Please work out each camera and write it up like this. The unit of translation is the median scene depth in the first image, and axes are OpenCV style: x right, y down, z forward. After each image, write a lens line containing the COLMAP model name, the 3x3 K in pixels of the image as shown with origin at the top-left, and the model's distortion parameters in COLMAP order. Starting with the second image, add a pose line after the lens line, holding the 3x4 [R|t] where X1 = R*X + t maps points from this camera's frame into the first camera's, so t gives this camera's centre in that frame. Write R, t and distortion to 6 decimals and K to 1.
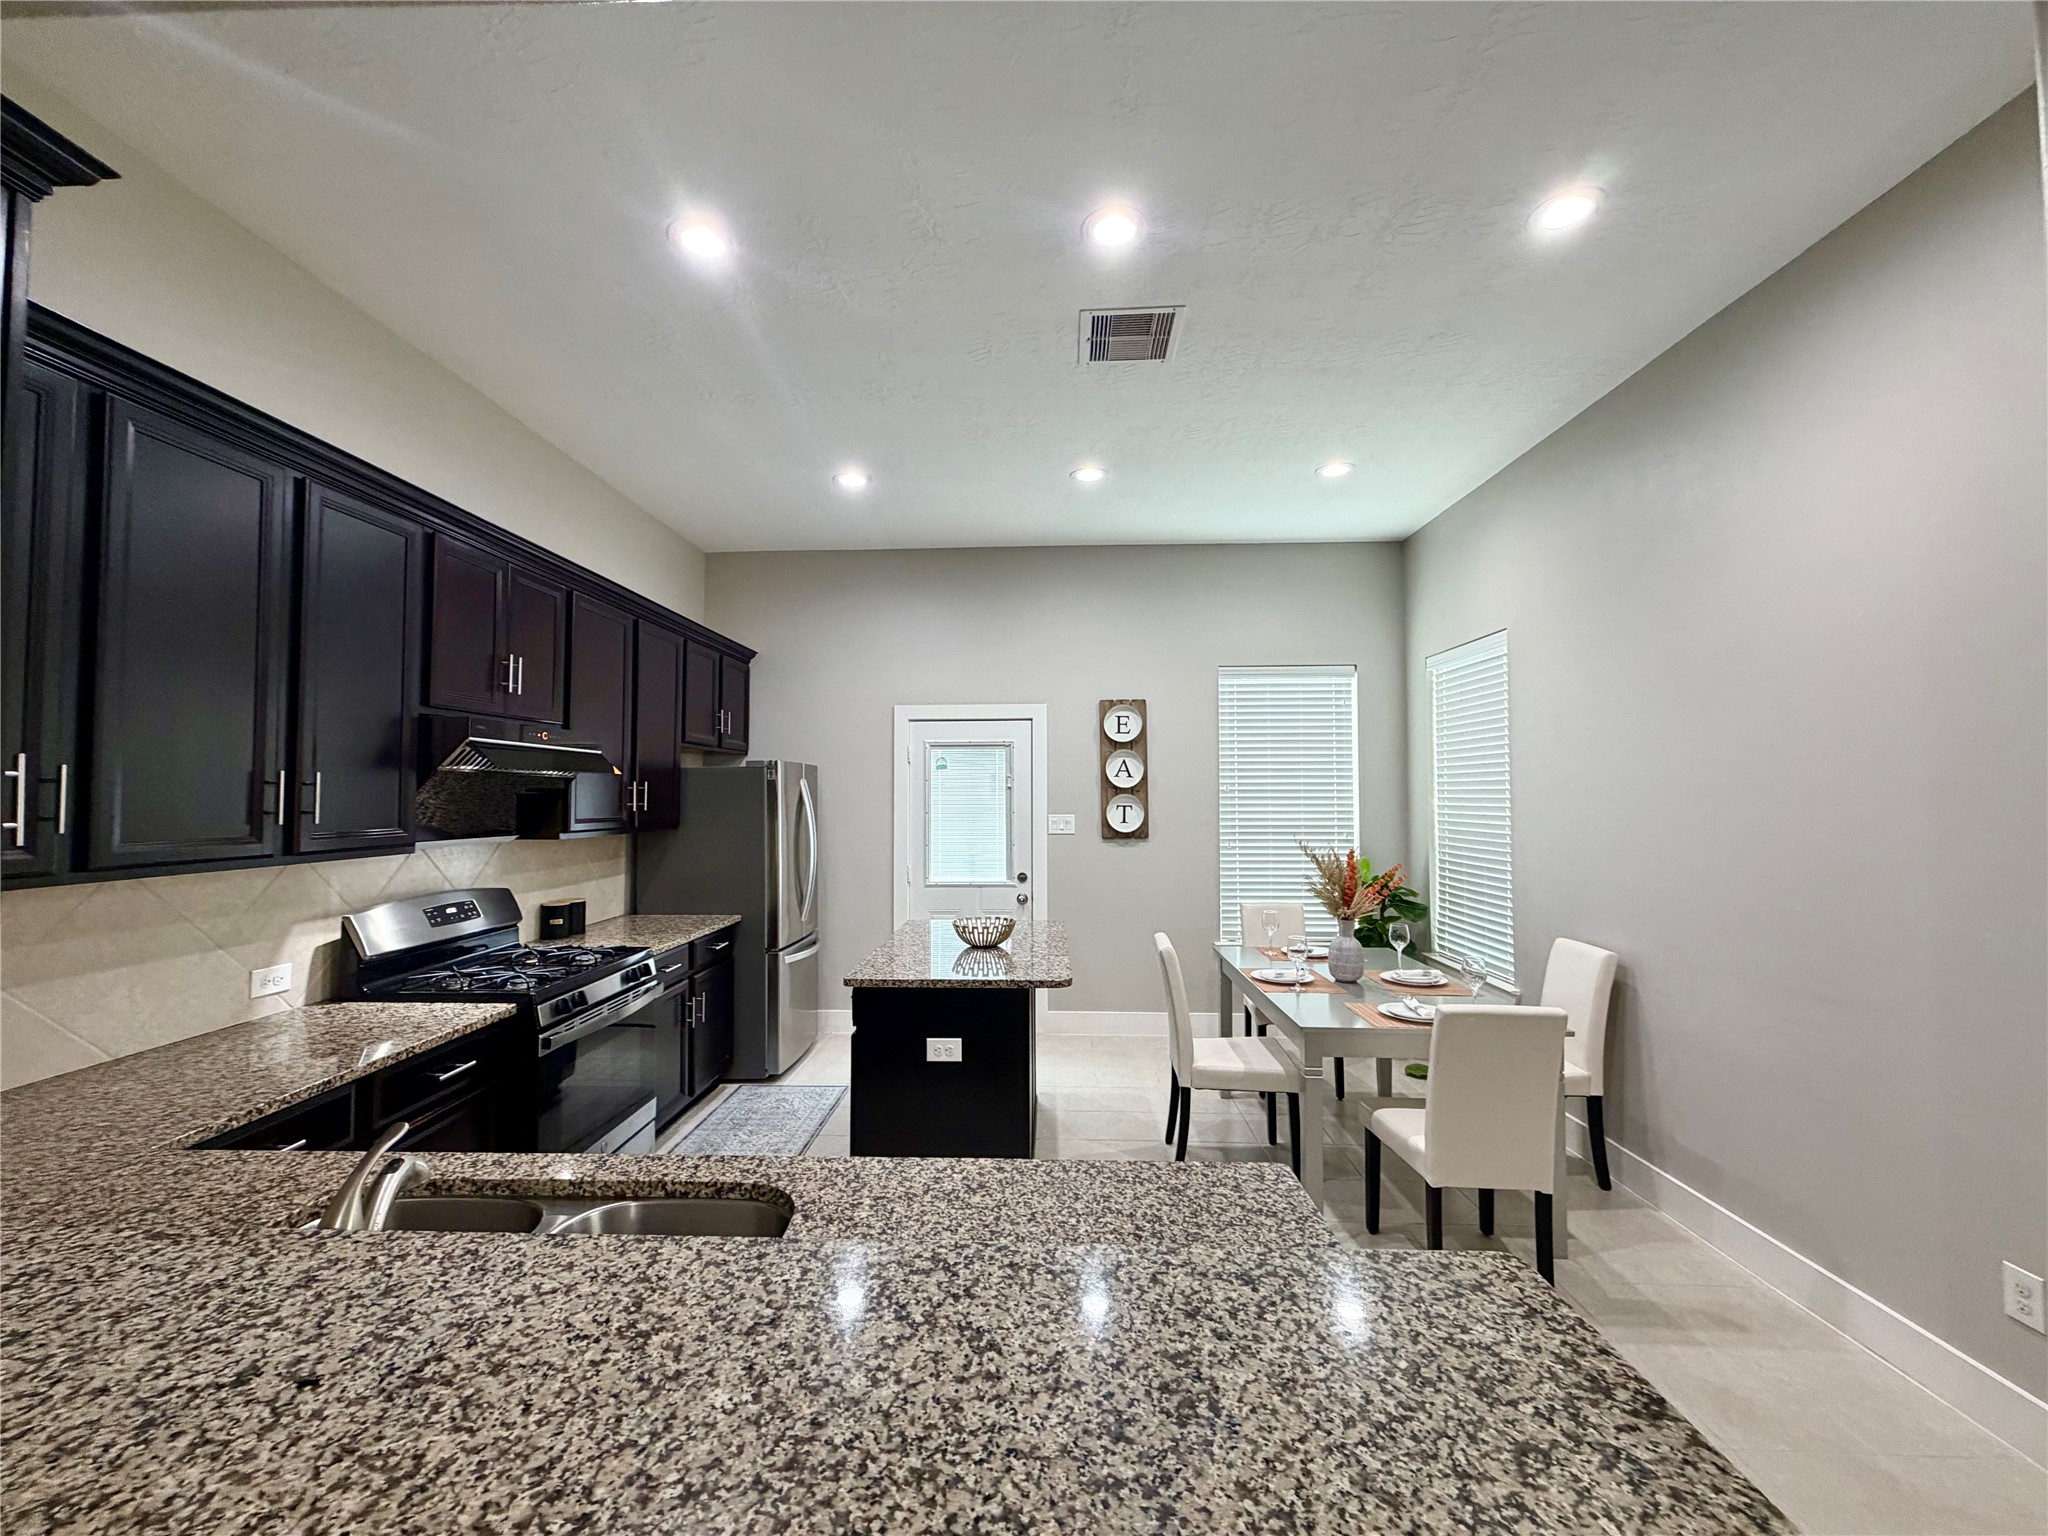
lens RADIAL K [[812.3, 0, 1014.7], [0, 812.3, 762.2], [0, 0, 1]] dist [0.000125, -0.000041]
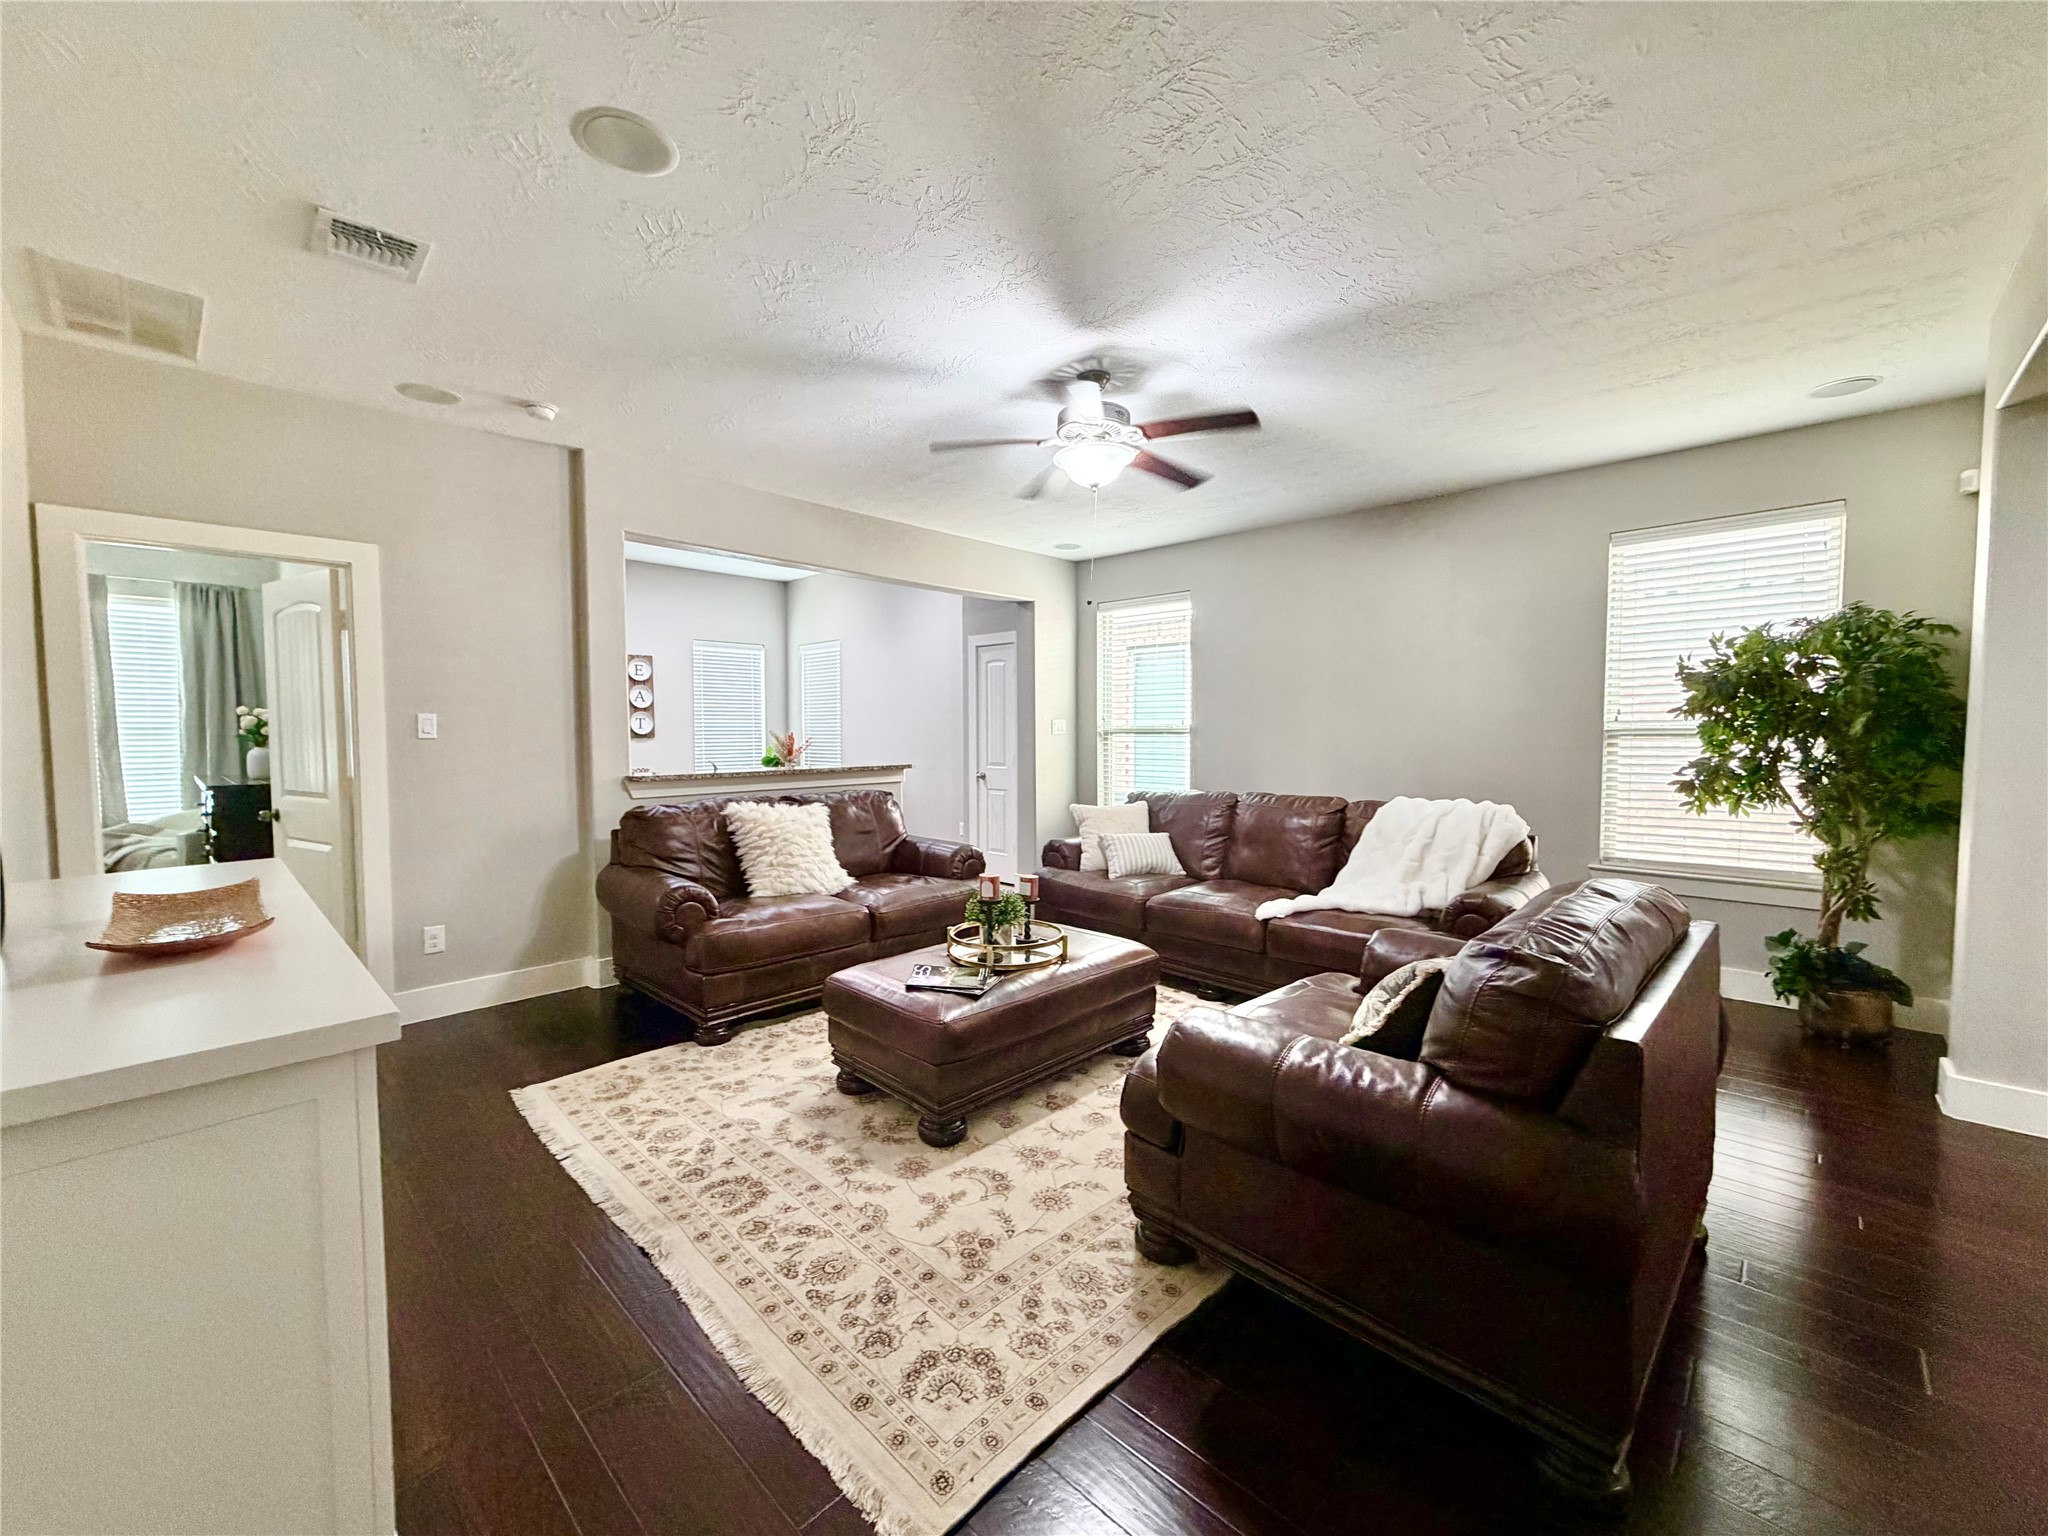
lens RADIAL K [[812.3, 0, 1015.8], [0, 812.3, 782.3], [0, 0, 1]] dist [0.000125, -0.000041]
pose [[0.666079, -0.046853, 0.744408, -0.868793], [-0.029123, 0.995631, 0.088723, 0.018909], [-0.745312, -0.080776, 0.661805, -1.015559]]
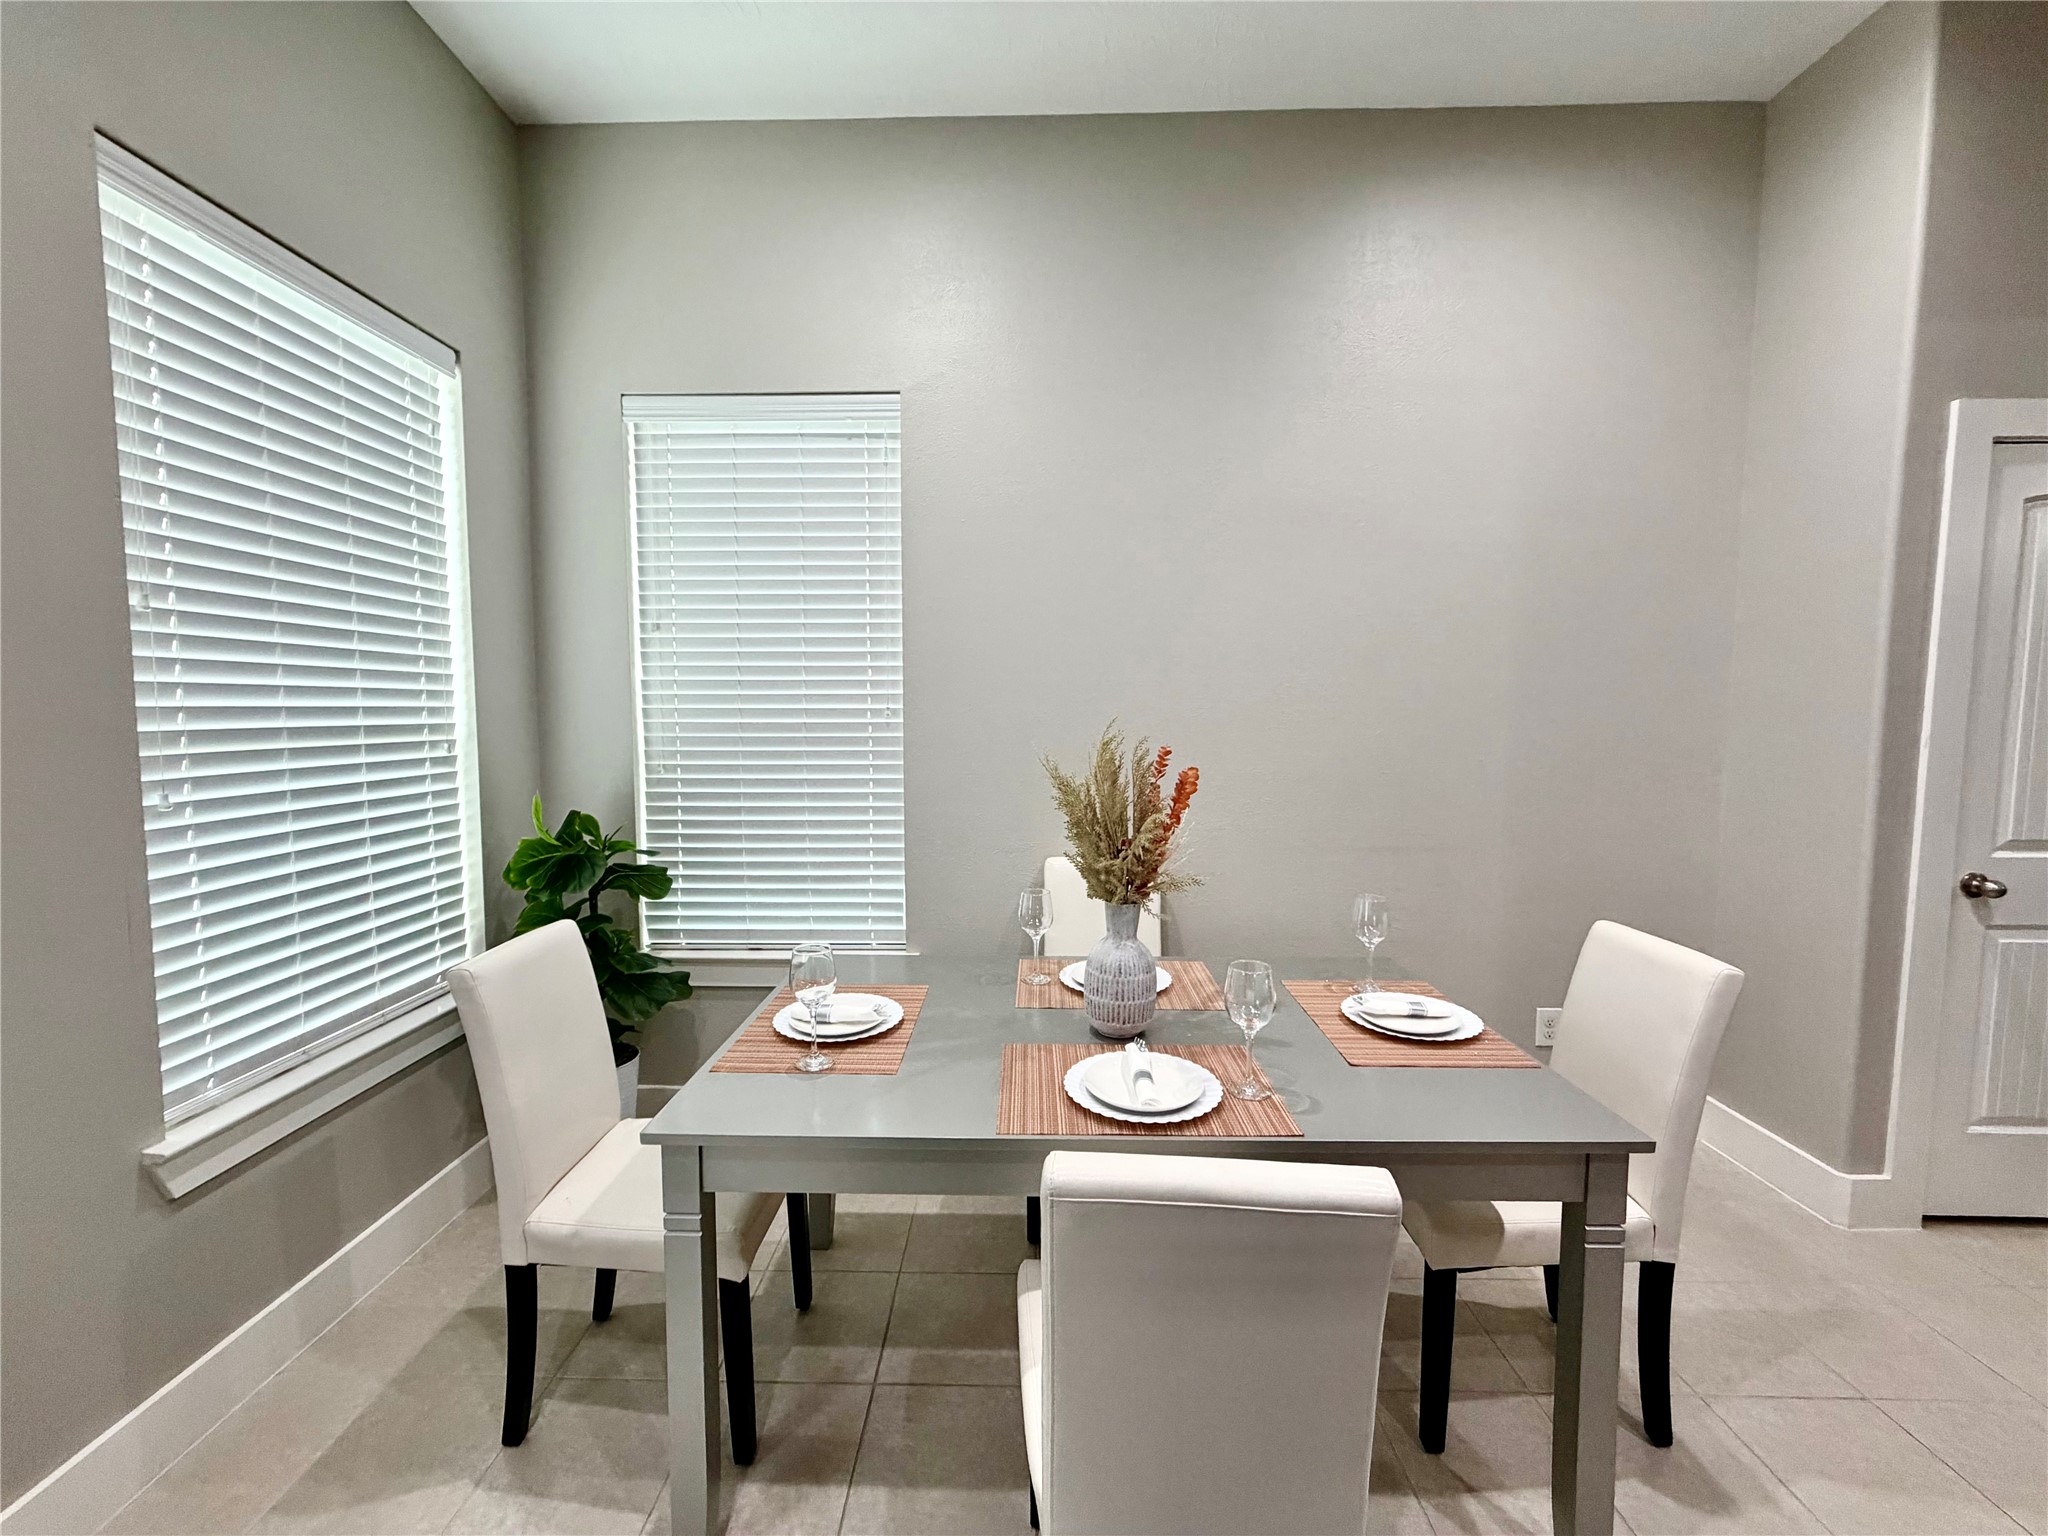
lens RADIAL K [[812.3, 0, 1018.1], [0, 812.3, 767.2], [0, 0, 1]] dist [0.000125, -0.000041]
pose [[-0.021607, -0.072045, 0.997167, -0.042560], [-0.040343, 0.996651, 0.071133, 0.081997], [-0.998952, -0.038692, -0.024441, 1.006941]]
